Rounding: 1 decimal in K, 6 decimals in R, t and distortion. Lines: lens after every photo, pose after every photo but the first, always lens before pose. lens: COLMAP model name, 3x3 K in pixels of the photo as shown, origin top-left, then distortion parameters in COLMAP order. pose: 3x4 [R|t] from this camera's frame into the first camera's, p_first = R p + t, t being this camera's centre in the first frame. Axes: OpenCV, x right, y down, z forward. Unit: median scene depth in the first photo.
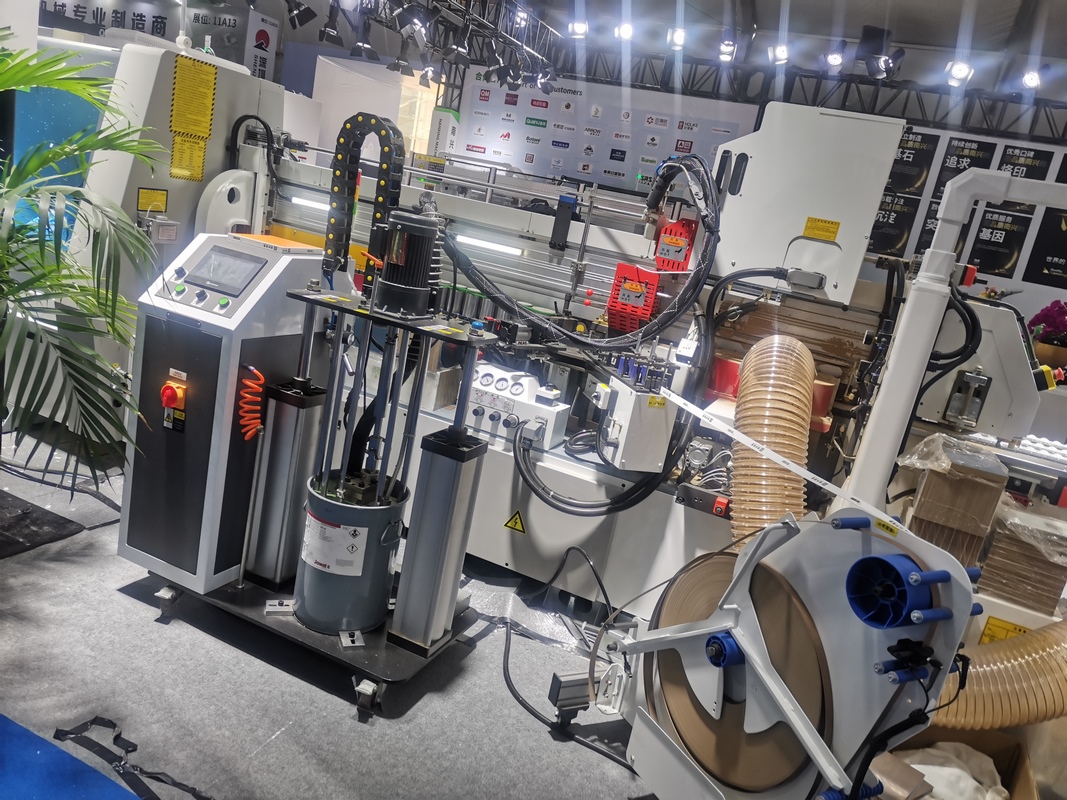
lens RADIAL K [[798.2, 0, 555.8], [0, 798.2, 401.5], [0, 0, 1]] dist [0.077932, -0.106488]
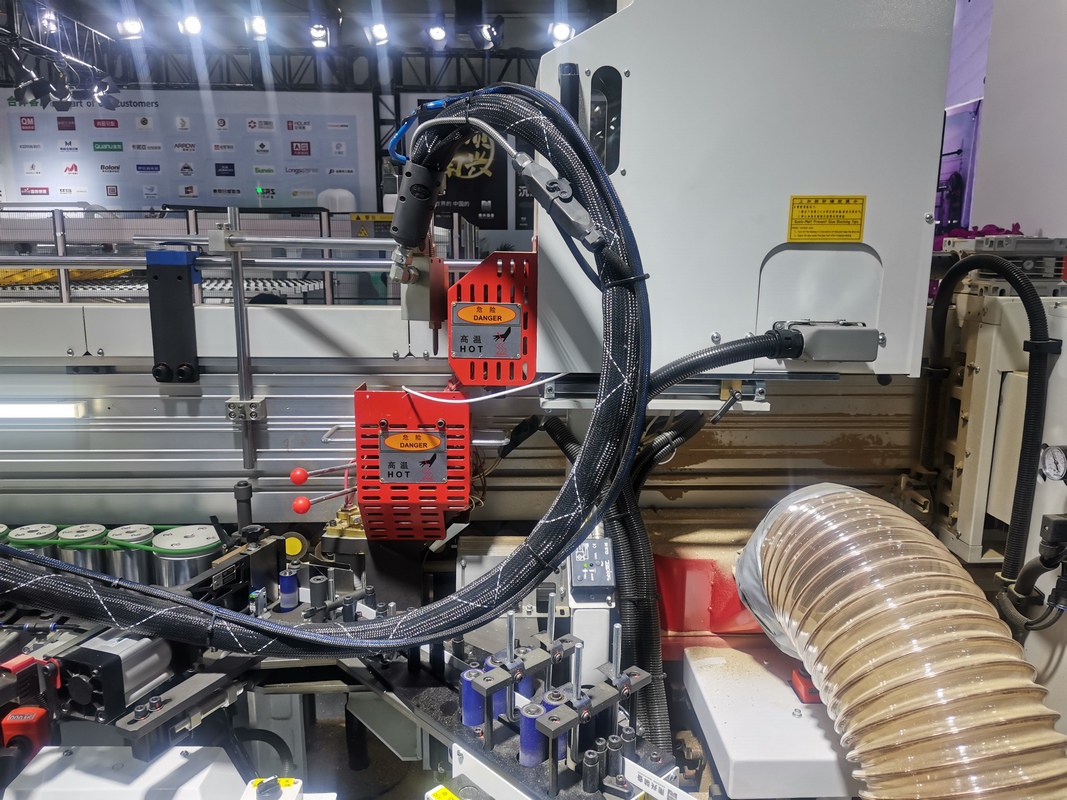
lens RADIAL K [[798.2, 0, 555.8], [0, 798.2, 401.5], [0, 0, 1]] dist [0.077932, -0.106488]
pose [[0.887845, -0.268674, 0.373559, 0.002985], [0.267641, 0.961906, 0.055722, -0.029010], [-0.374300, 0.050507, 0.925931, 0.105074]]
